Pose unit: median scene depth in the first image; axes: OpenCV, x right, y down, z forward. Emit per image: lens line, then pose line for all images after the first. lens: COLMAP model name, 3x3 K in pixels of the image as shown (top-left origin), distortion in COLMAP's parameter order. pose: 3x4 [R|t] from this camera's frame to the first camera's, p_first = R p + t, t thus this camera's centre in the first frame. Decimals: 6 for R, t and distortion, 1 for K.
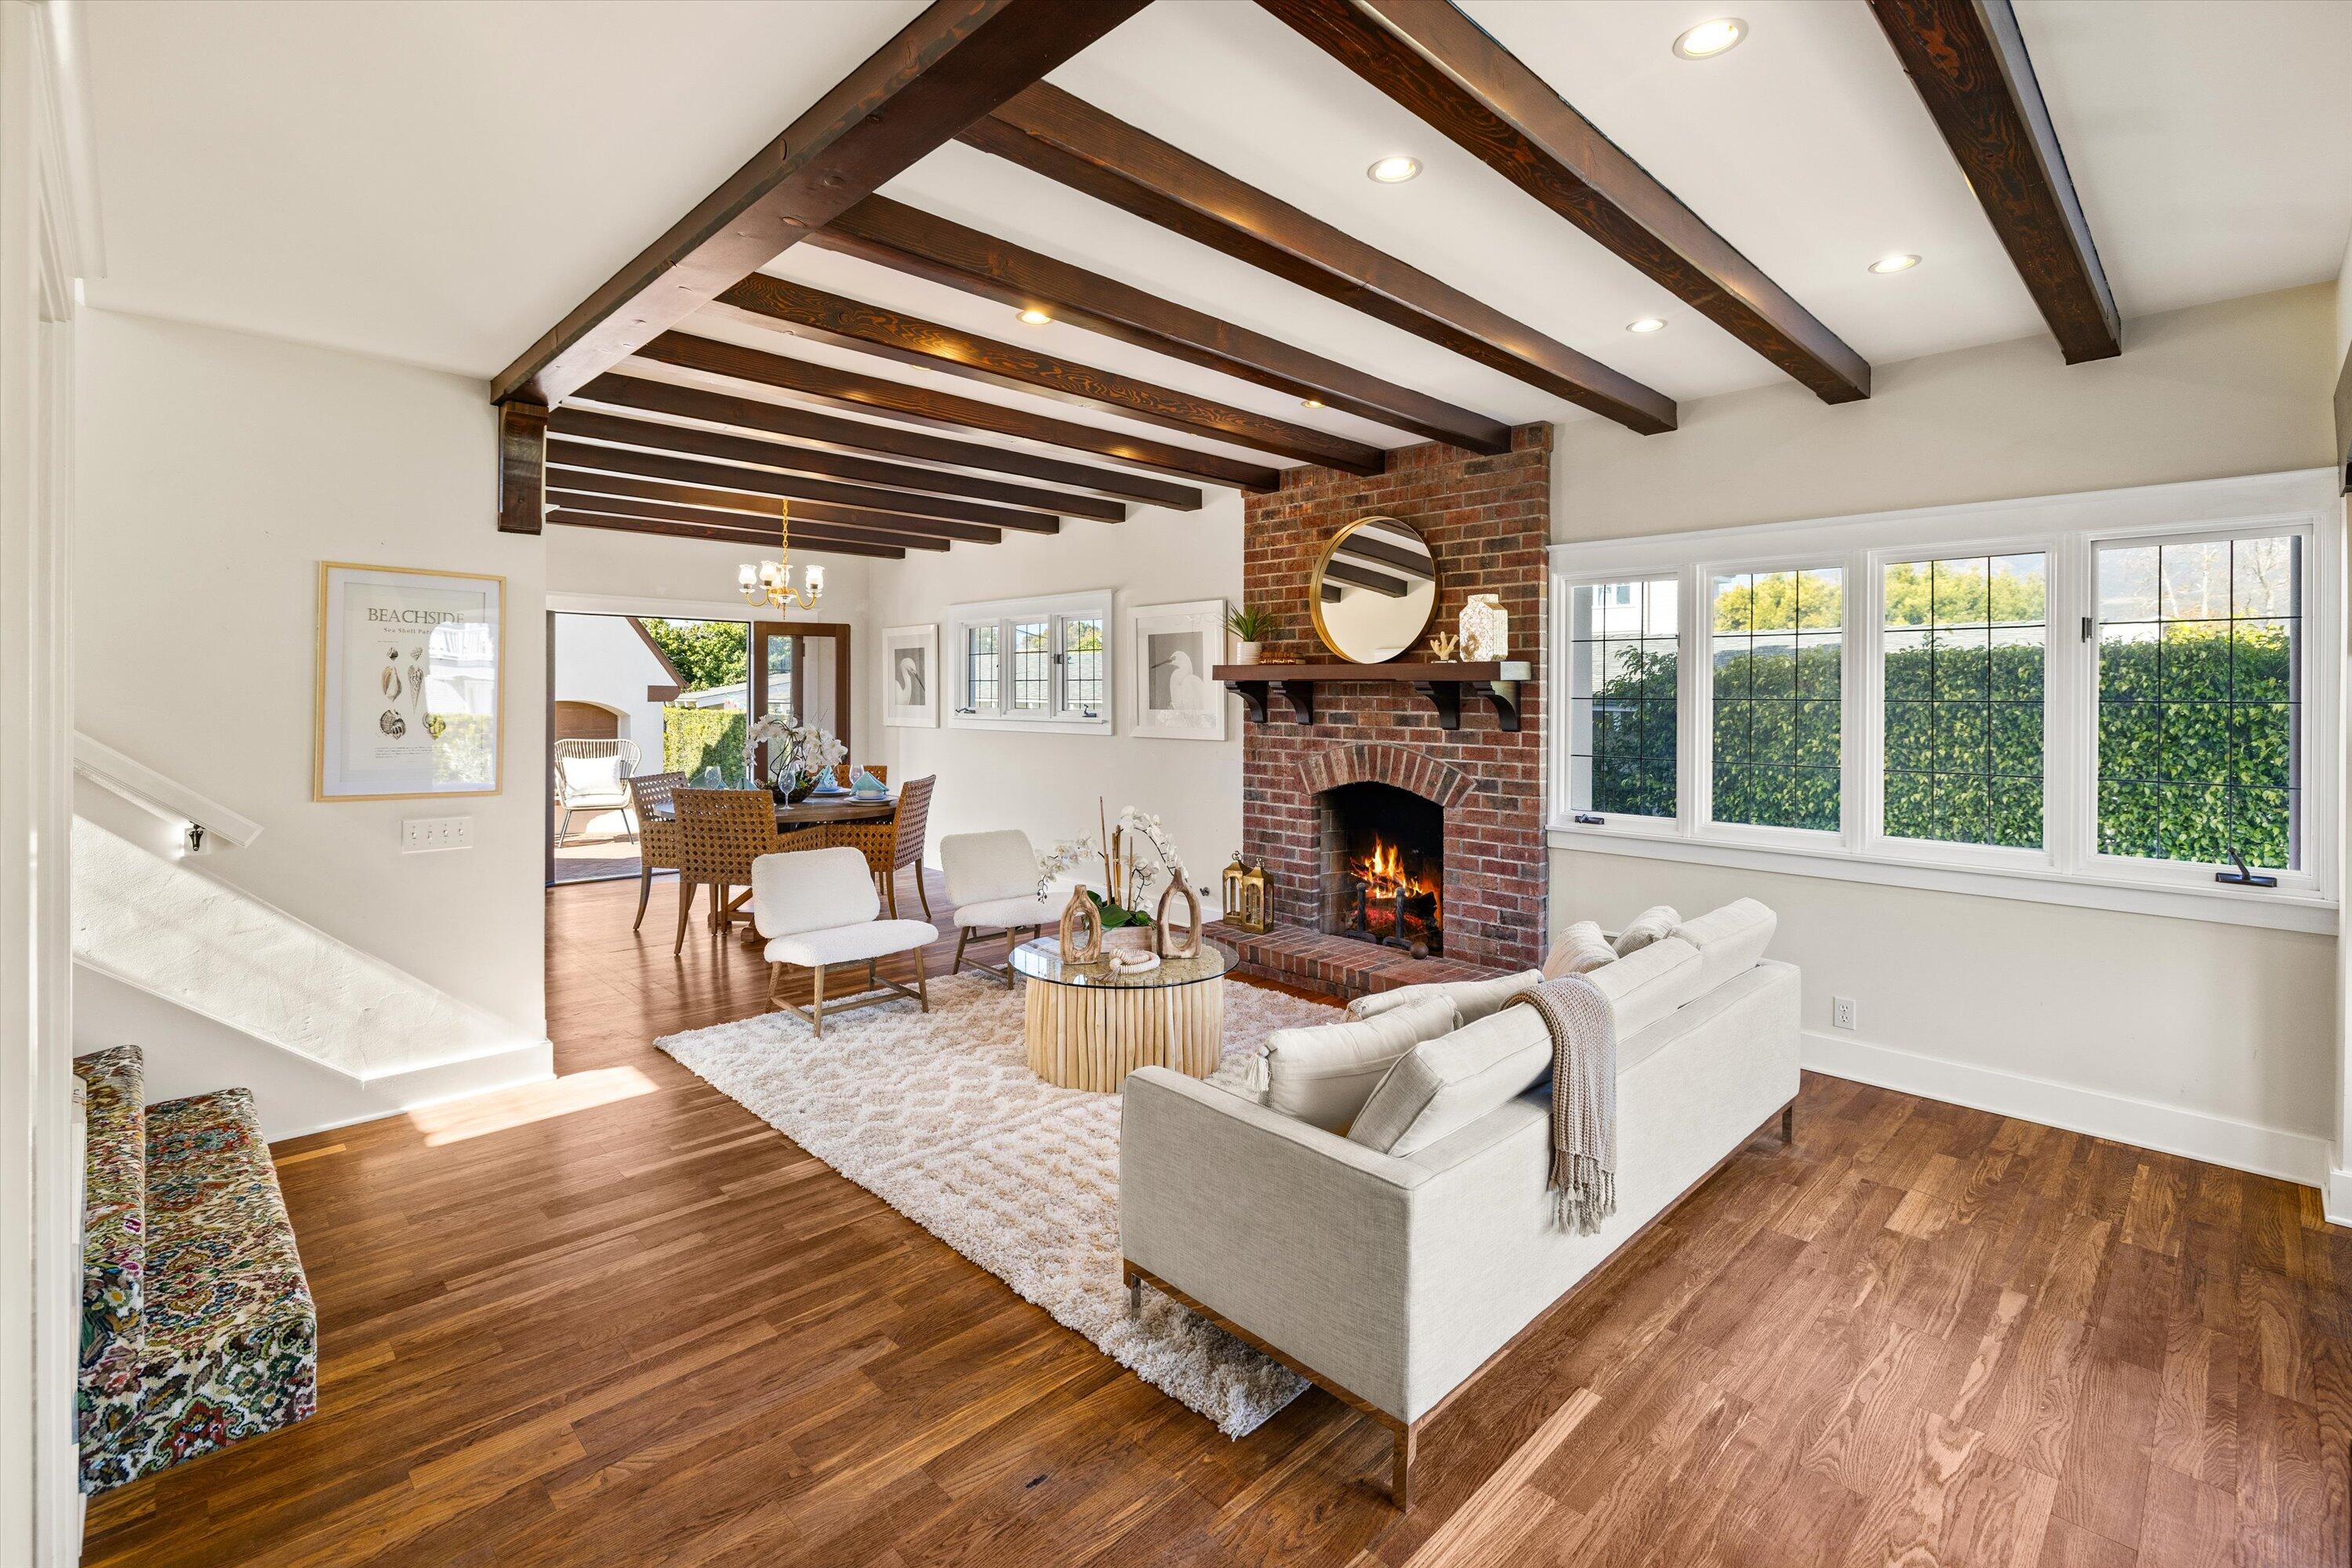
lens RADIAL K [[1104.4, 0, 1167.8], [0, 1104.4, 681.3], [0, 0, 1]] dist [-0.000344, 0.000121]
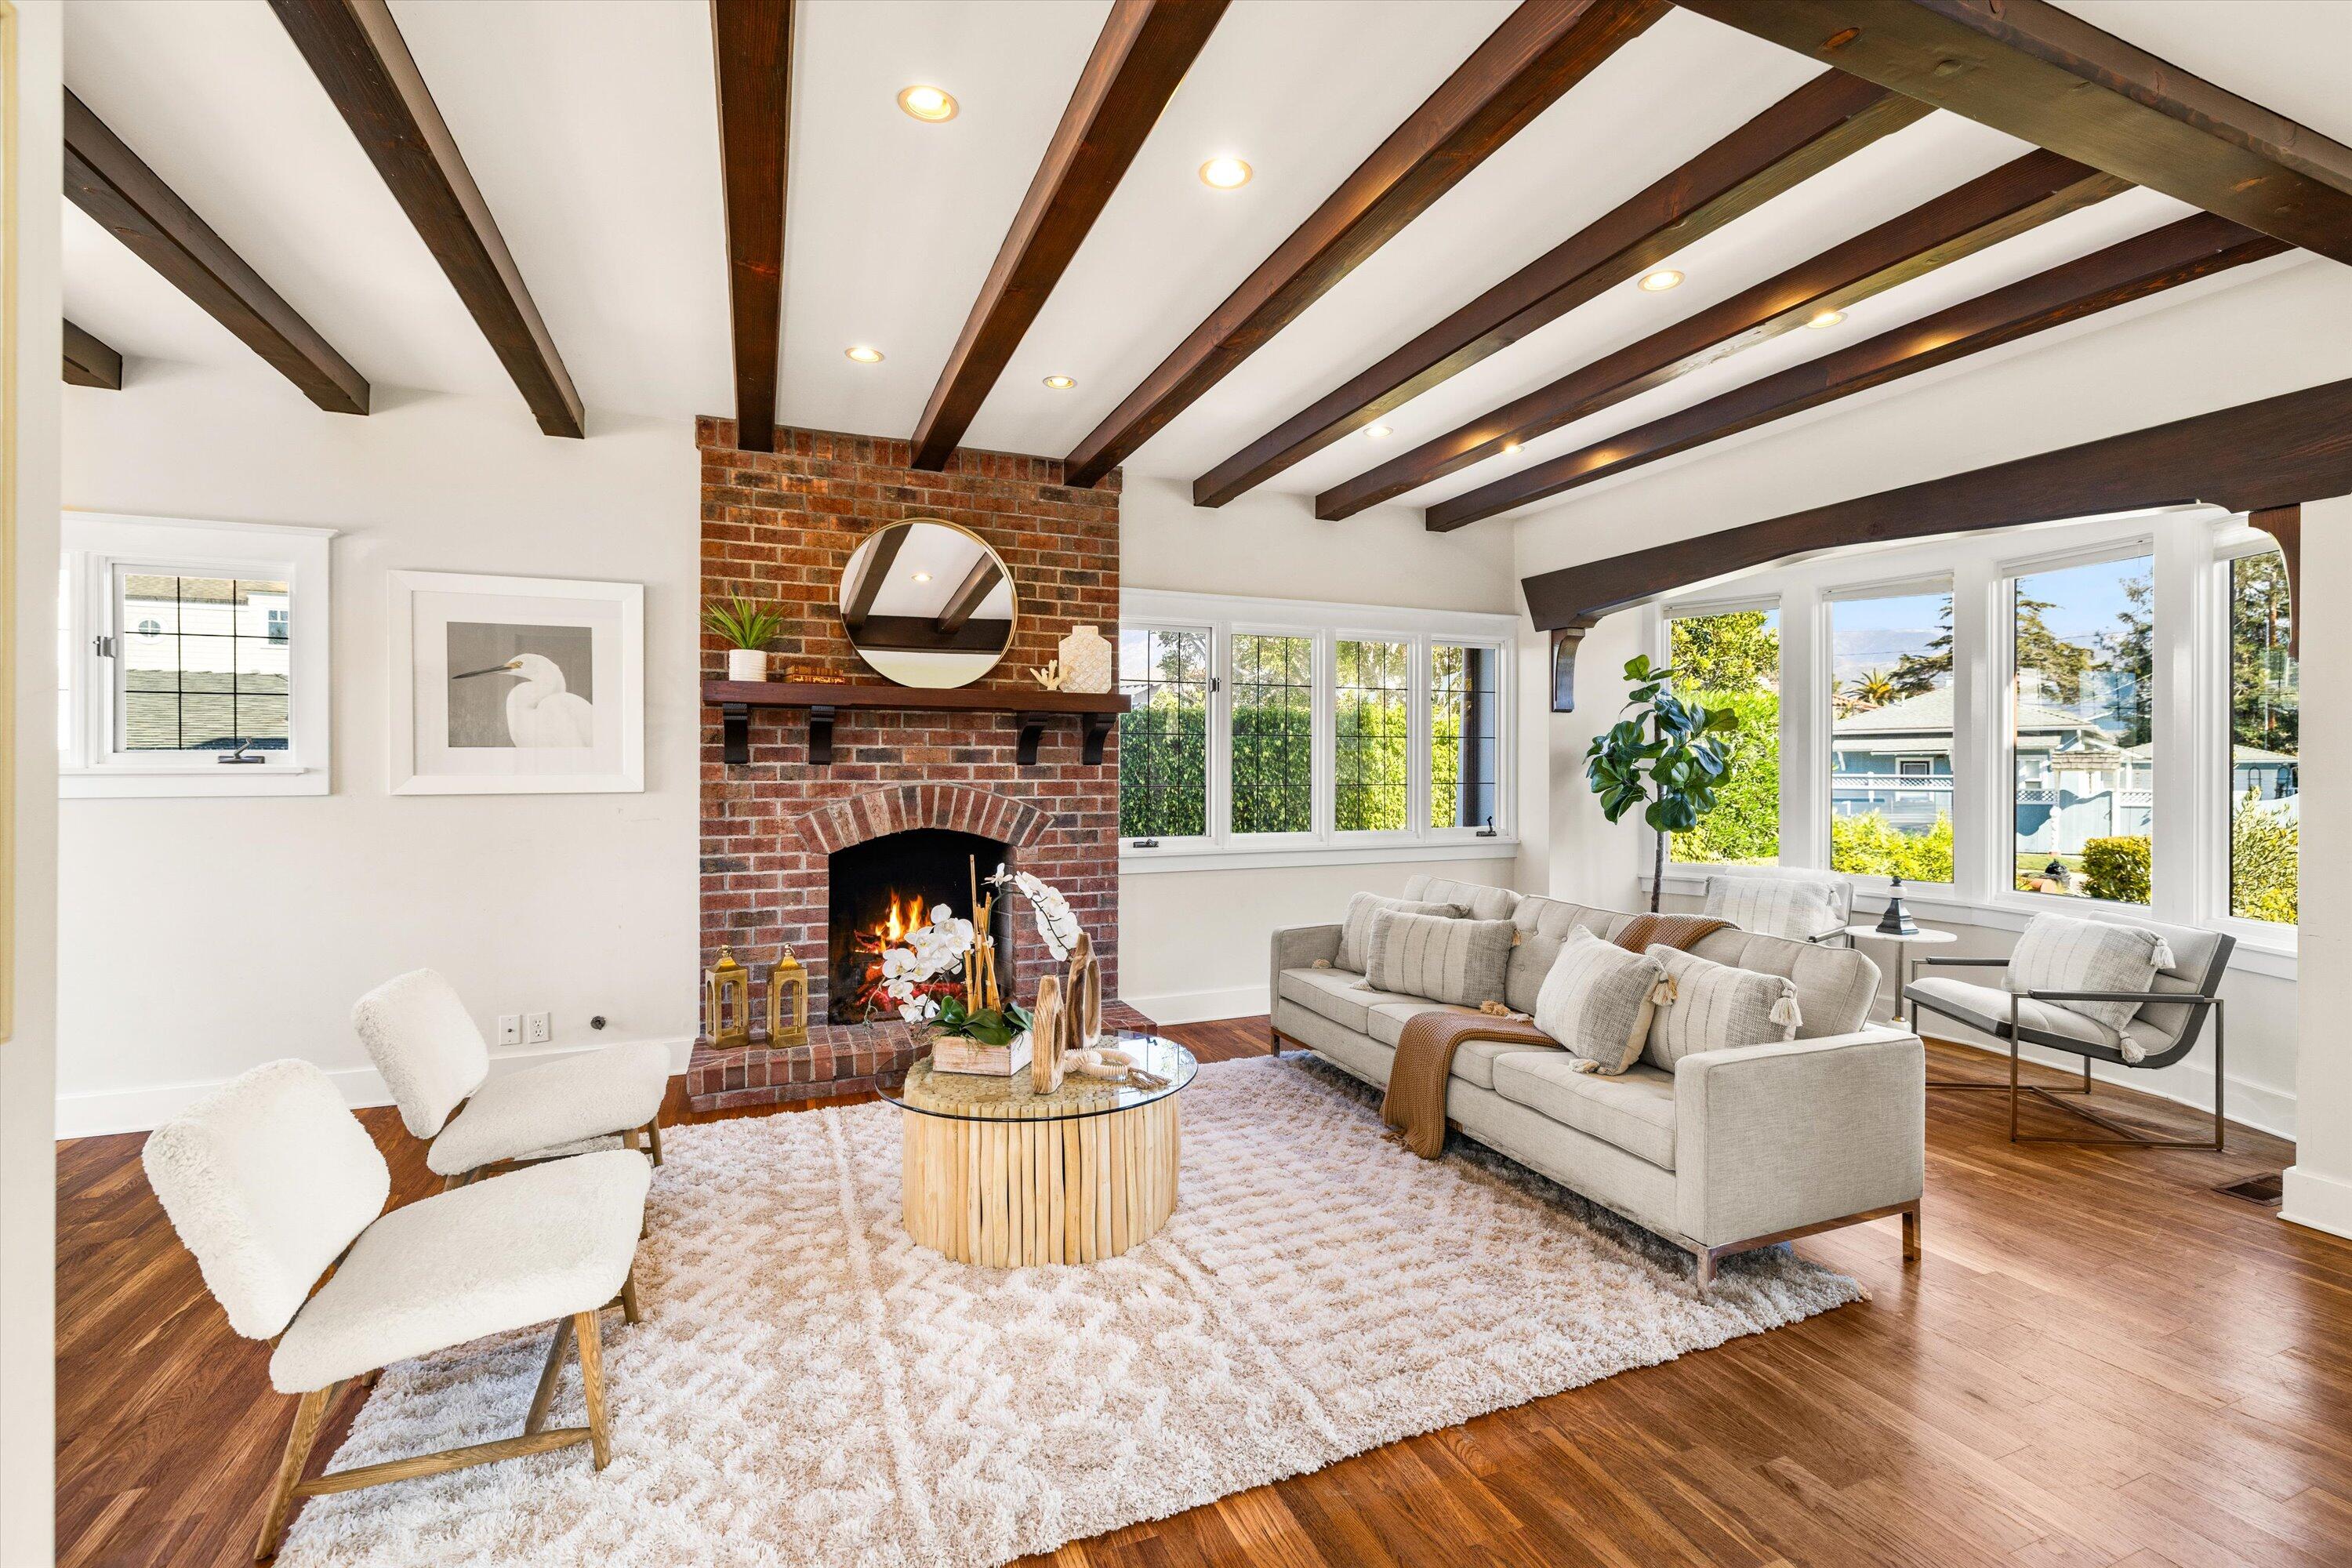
lens RADIAL K [[1078.0, 0, 1181.2], [0, 1078.0, 763.1], [0, 0, 1]] dist [-0.000735, -0.000199]
pose [[0.329141, -0.000884, 0.944280, -0.539839], [-0.006774, 0.999972, 0.003297, 0.036451], [-0.944256, -0.007482, 0.329126, 0.541791]]
